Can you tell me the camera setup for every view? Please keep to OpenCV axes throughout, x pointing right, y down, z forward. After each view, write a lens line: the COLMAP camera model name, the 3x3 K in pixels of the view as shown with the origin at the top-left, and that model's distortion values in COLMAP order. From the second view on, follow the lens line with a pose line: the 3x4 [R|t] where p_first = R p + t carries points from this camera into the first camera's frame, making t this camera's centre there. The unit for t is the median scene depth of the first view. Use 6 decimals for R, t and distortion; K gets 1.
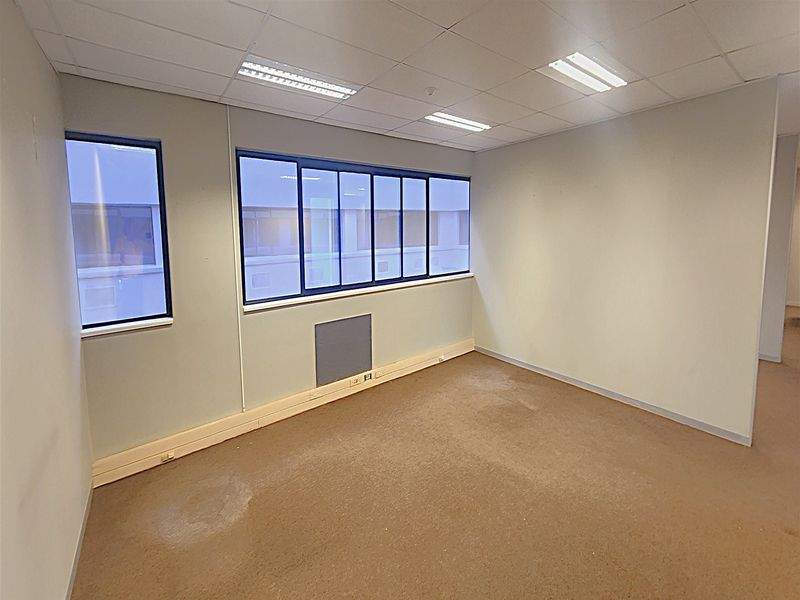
lens RADIAL K [[326.9, 0, 398.5], [0, 326.9, 300.1], [0, 0, 1]] dist [0.000177, -0.000105]
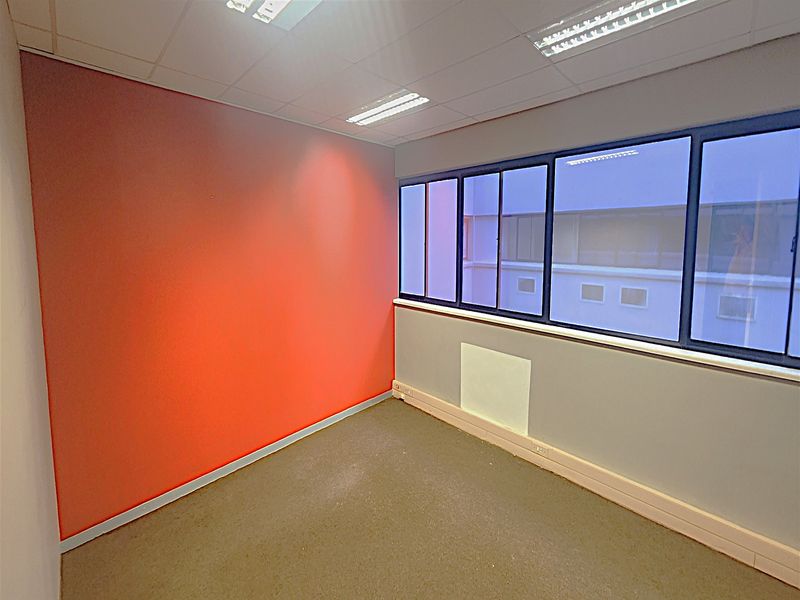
lens RADIAL K [[326.9, 0, 398.5], [0, 326.9, 300.1], [0, 0, 1]] dist [0.000177, -0.000105]
pose [[0.145141, 0.210853, -0.966682, 0.687927], [-0.197361, 0.963563, 0.180540, -0.177211], [0.969527, 0.164582, 0.181467, 0.655339]]
